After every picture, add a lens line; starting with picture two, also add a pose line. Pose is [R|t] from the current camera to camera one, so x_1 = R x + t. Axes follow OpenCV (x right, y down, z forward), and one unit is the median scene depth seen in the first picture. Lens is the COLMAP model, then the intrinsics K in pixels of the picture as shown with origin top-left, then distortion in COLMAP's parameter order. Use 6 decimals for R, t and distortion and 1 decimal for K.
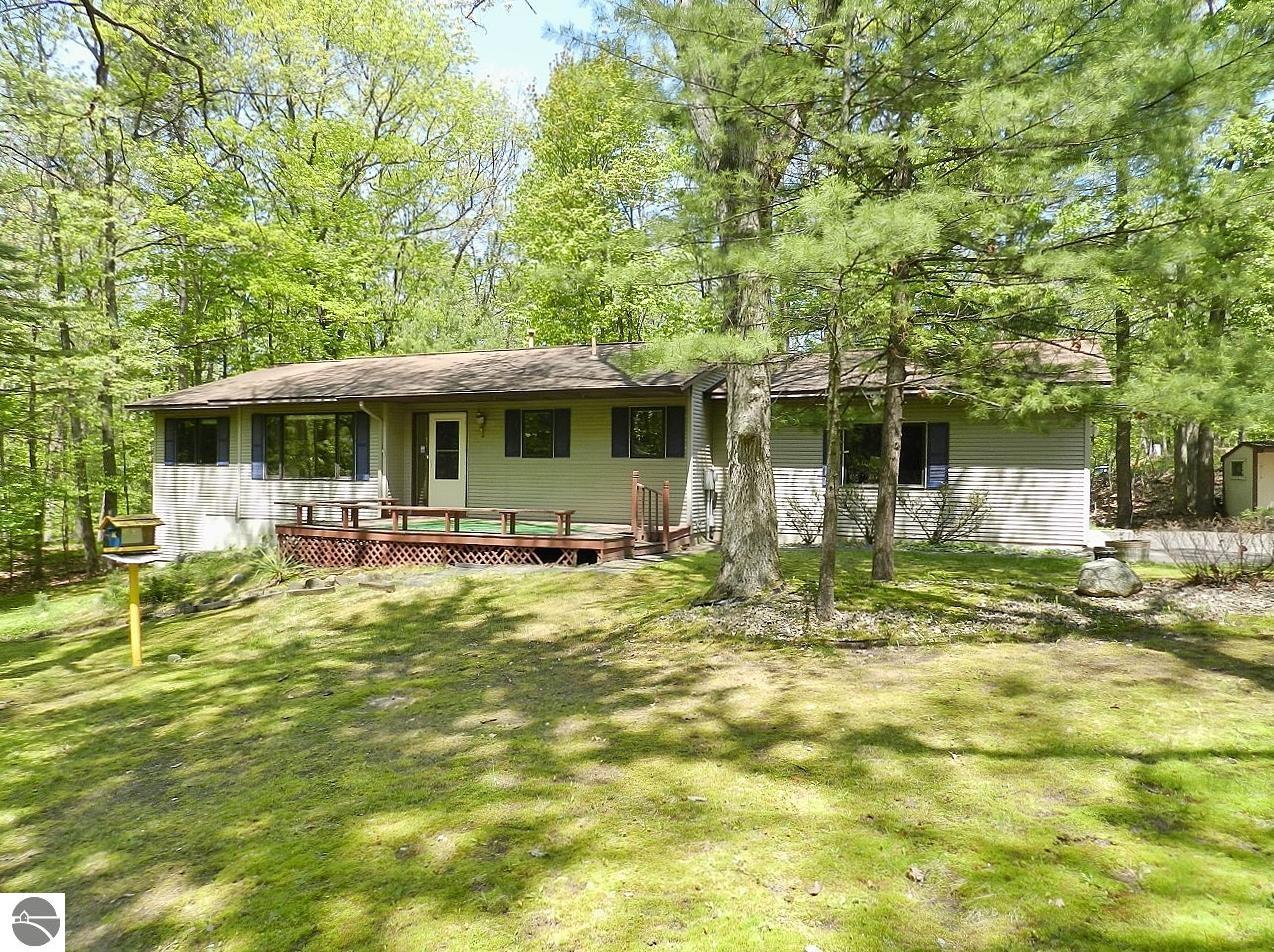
lens RADIAL K [[863.5, 0, 637.0], [0, 863.5, 476.0], [0, 0, 1]] dist [0.009328, -0.000028]
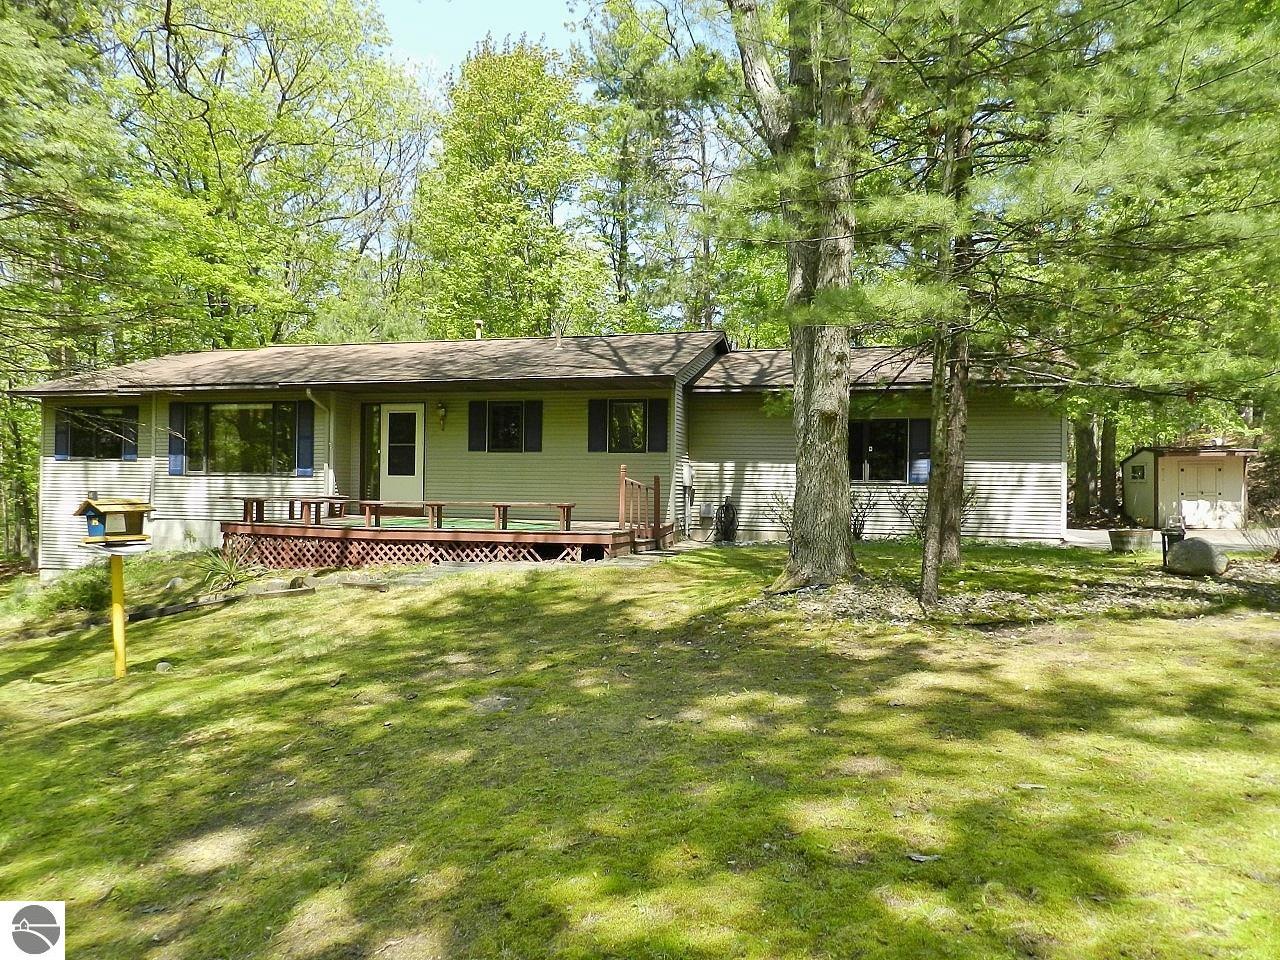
lens RADIAL K [[867.6, 0, 640.0], [0, 867.6, 480.0], [0, 0, 1]] dist [0.009328, -0.000028]
pose [[0.988659, 0.005319, 0.150085, -0.119429], [-0.003612, 0.999926, -0.011647, 0.020717], [-0.150136, 0.010972, 0.988604, 0.045779]]
